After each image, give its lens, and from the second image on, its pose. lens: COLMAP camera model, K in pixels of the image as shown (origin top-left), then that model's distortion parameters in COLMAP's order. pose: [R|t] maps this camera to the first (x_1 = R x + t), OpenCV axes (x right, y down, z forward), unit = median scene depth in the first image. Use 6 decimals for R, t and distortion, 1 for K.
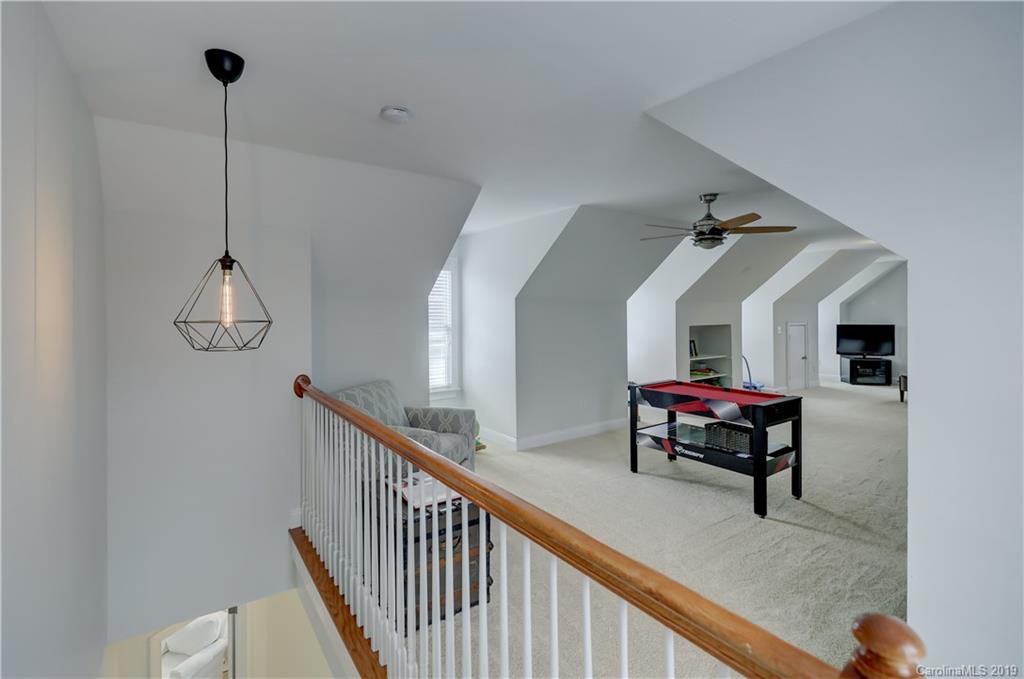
lens RADIAL K [[456.4, 0, 509.0], [0, 456.4, 313.8], [0, 0, 1]] dist [0.000000, -0.000011]
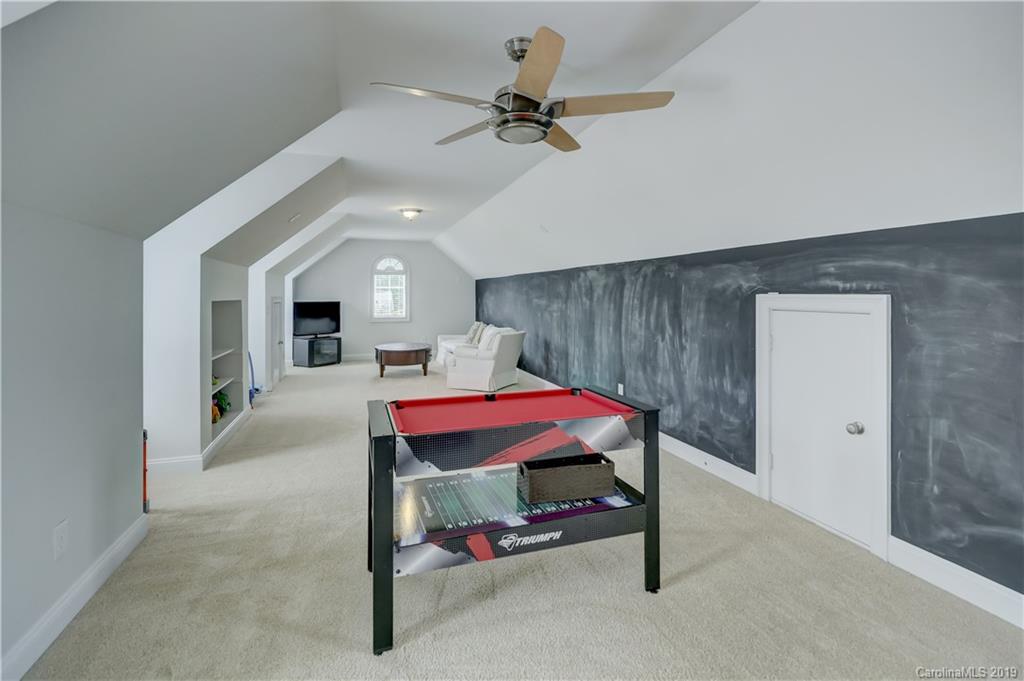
lens RADIAL K [[477.6, 0, 512.4], [0, 477.6, 294.7], [0, 0, 1]] dist [-0.000485, -0.000017]
pose [[0.292149, 0.005090, 0.956359, -0.051942], [0.003009, 0.999976, -0.006241, 0.021837], [-0.956368, 0.004701, 0.292127, 0.431290]]
